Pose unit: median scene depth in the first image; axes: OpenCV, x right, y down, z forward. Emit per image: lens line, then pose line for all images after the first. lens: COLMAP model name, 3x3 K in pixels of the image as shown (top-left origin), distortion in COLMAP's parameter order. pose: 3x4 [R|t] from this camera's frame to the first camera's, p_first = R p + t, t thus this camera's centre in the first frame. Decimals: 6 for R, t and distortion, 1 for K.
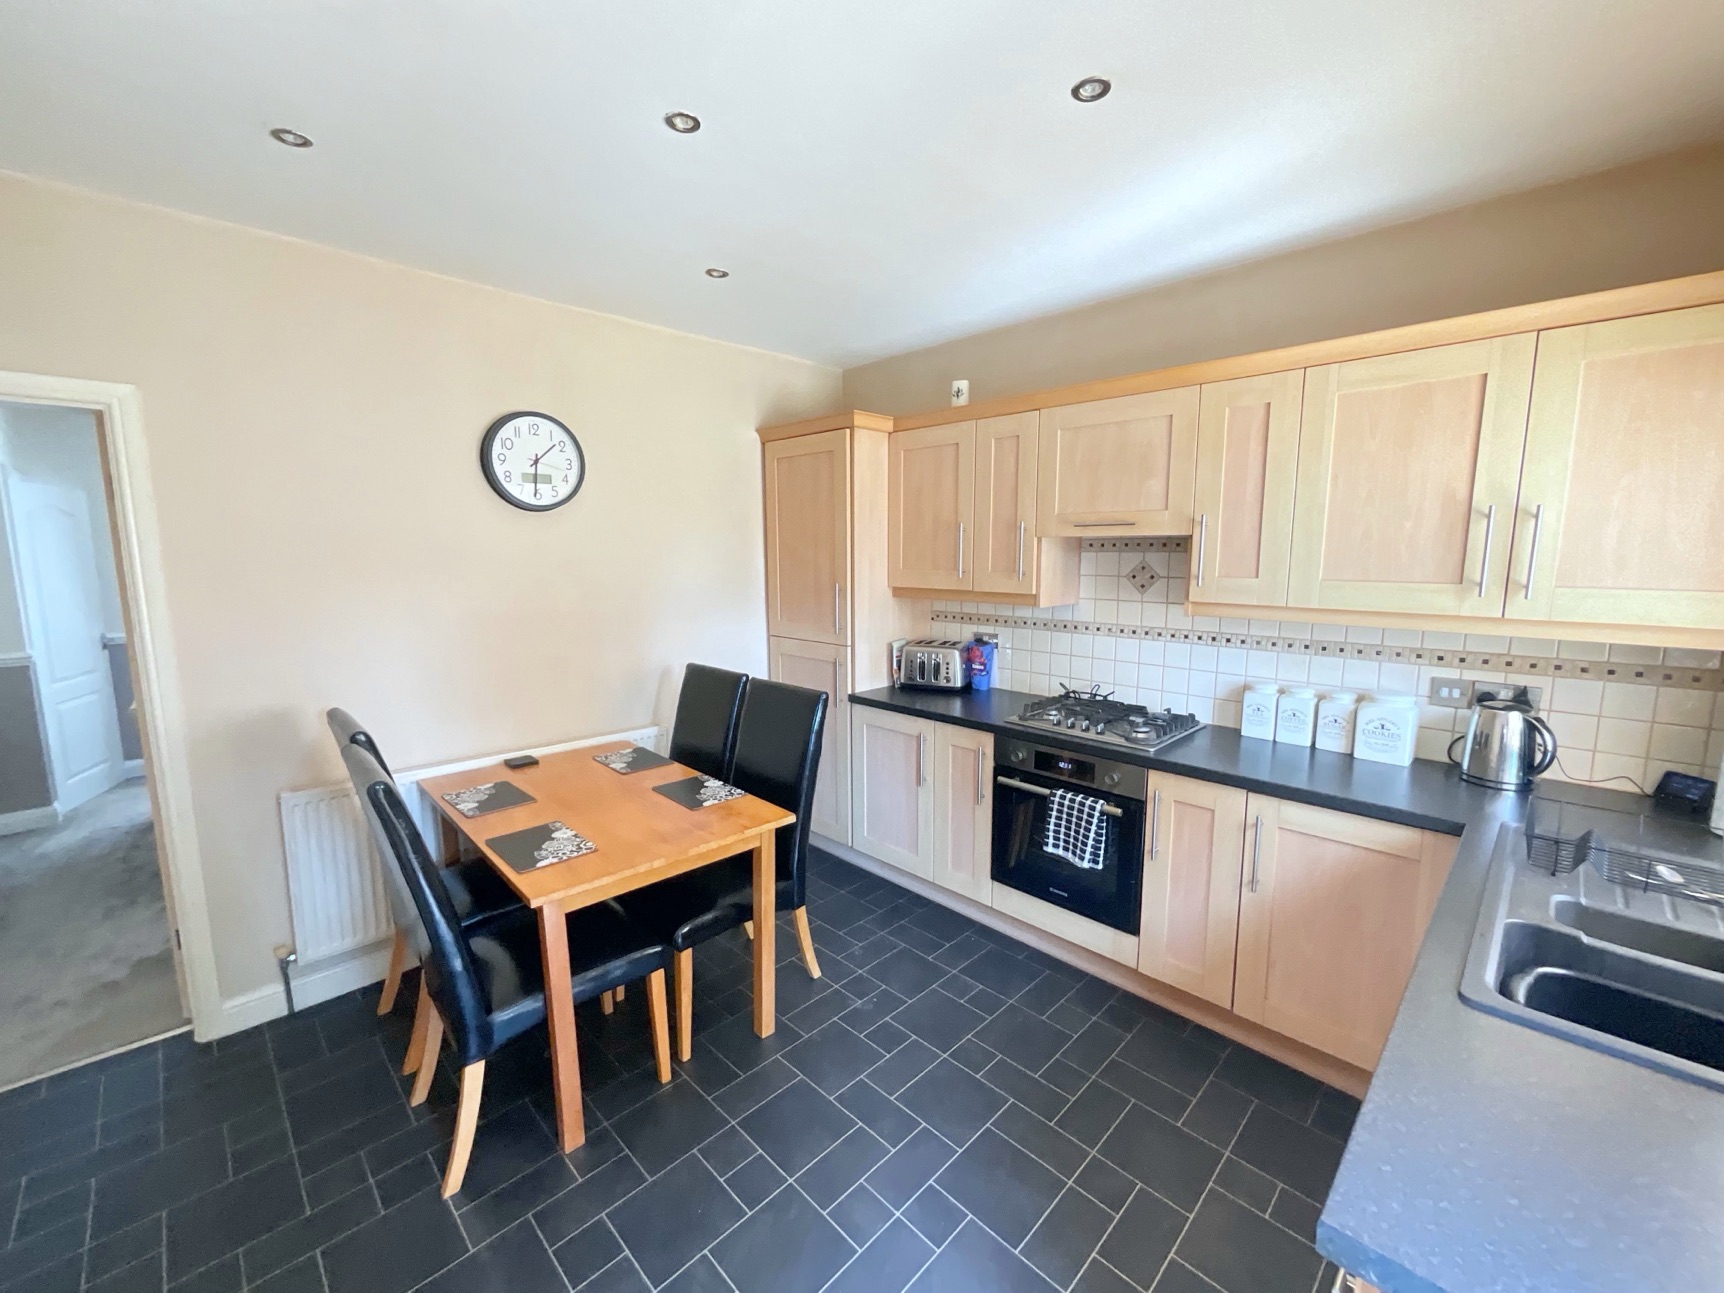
lens RADIAL K [[700.6, 0, 862.0], [0, 700.6, 646.5], [0, 0, 1]] dist [0.001104, 0.000182]
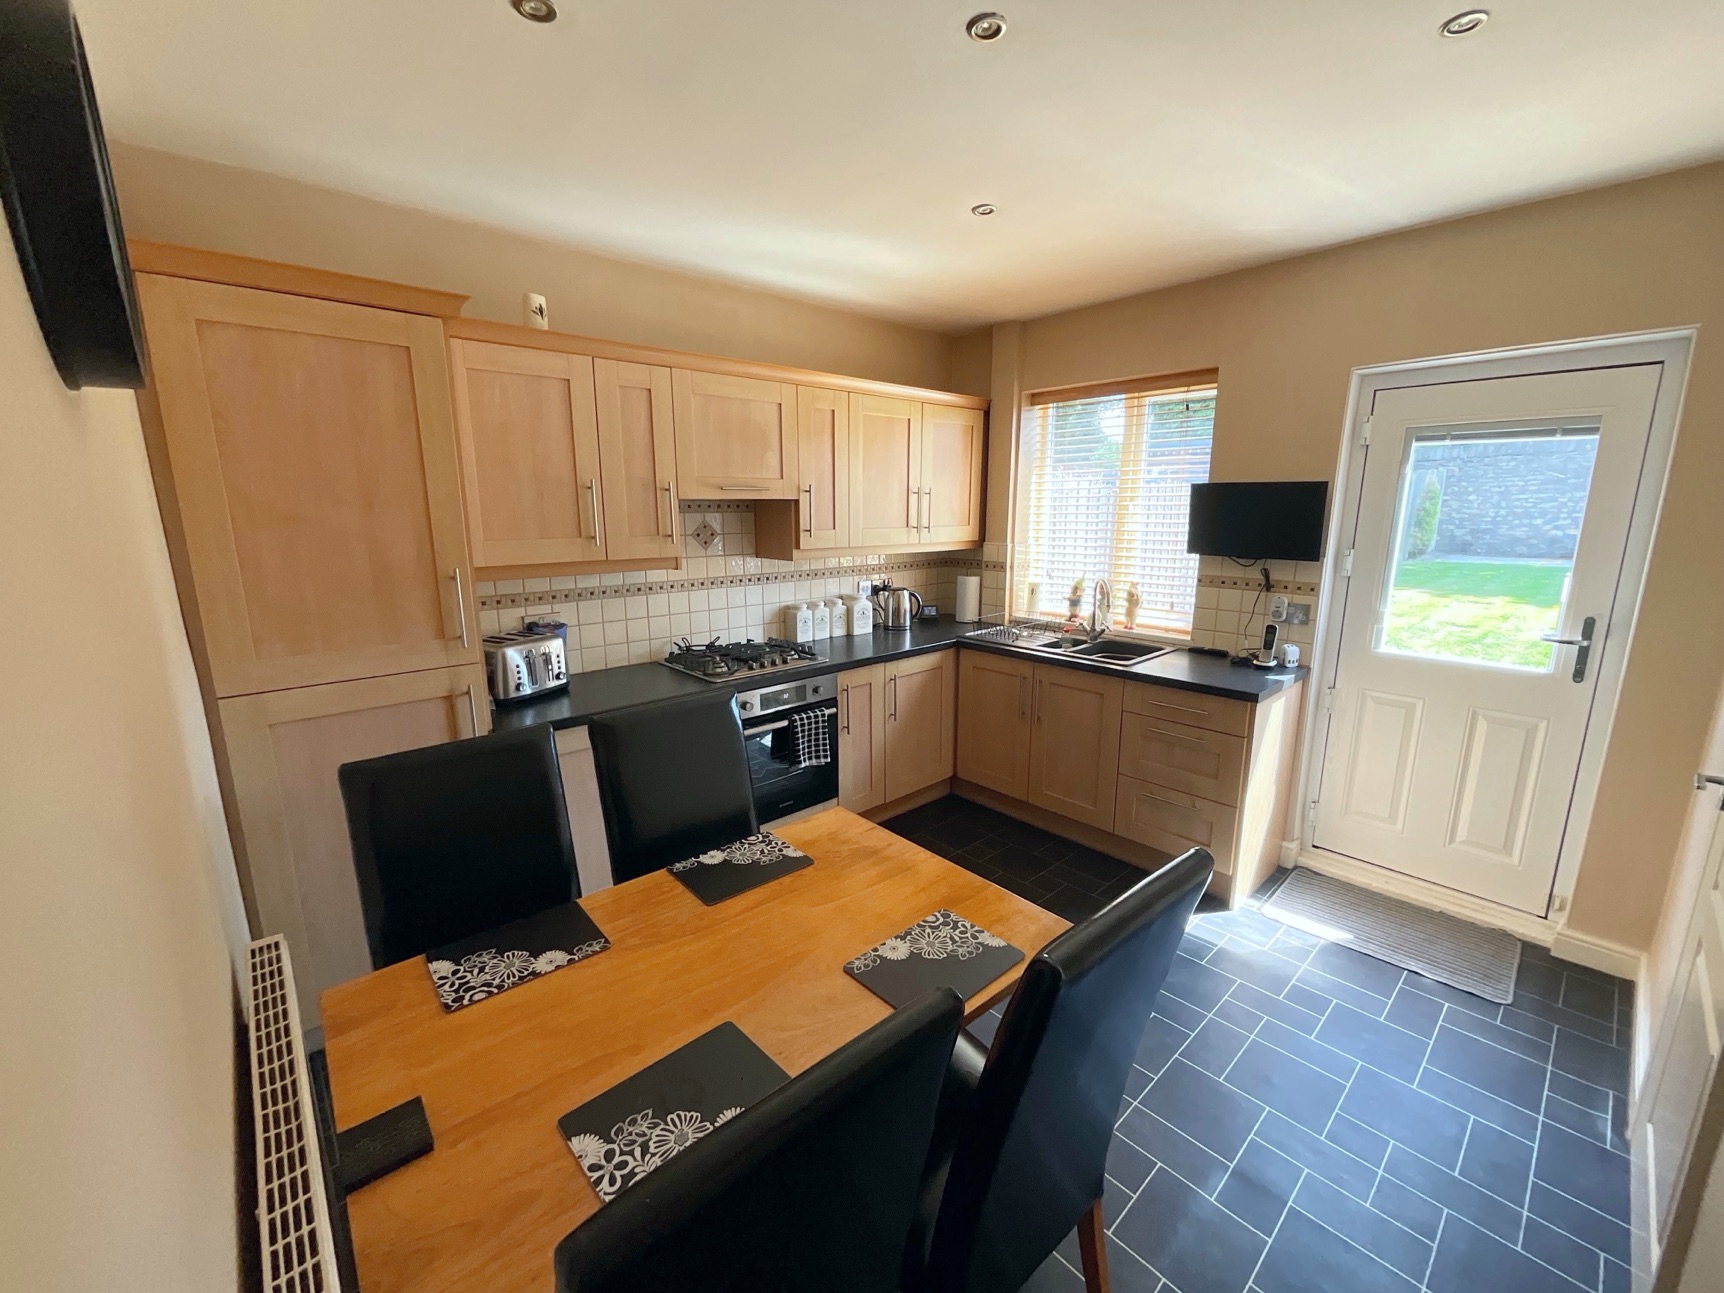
lens RADIAL K [[700.6, 0, 862.0], [0, 700.6, 646.5], [0, 0, 1]] dist [0.001104, 0.000182]
pose [[0.040035, -0.194514, 0.980082, -0.858989], [0.142642, 0.971935, 0.187071, -0.114522], [-0.988964, 0.132311, 0.066657, 0.802306]]
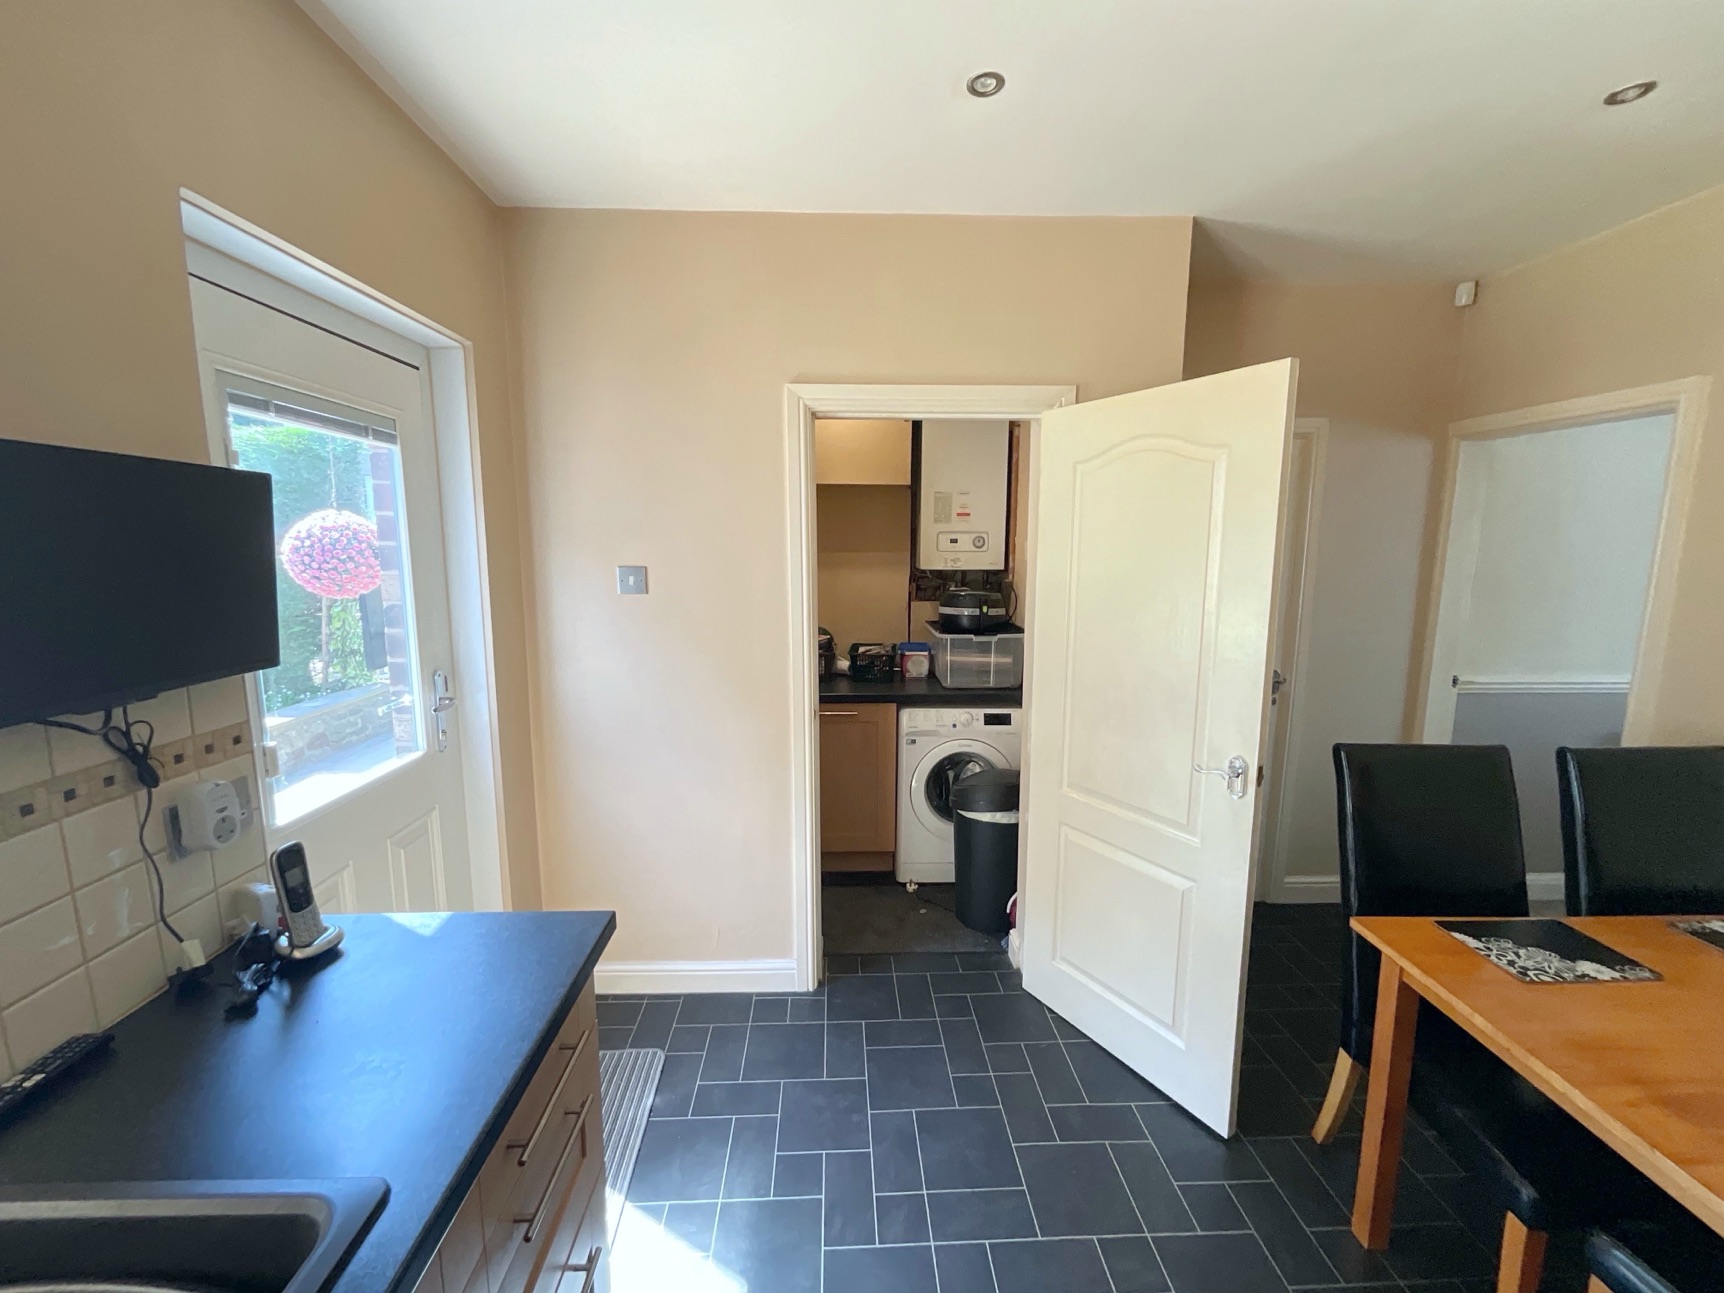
lens RADIAL K [[726.0, 0, 862.4], [0, 726.0, 634.0], [0, 0, 1]] dist [-0.001222, -0.000209]
pose [[-0.673930, 0.097995, -0.732267, 0.434627], [-0.105508, 0.968239, 0.226676, -0.104882], [0.731222, 0.230024, -0.642186, 0.726919]]
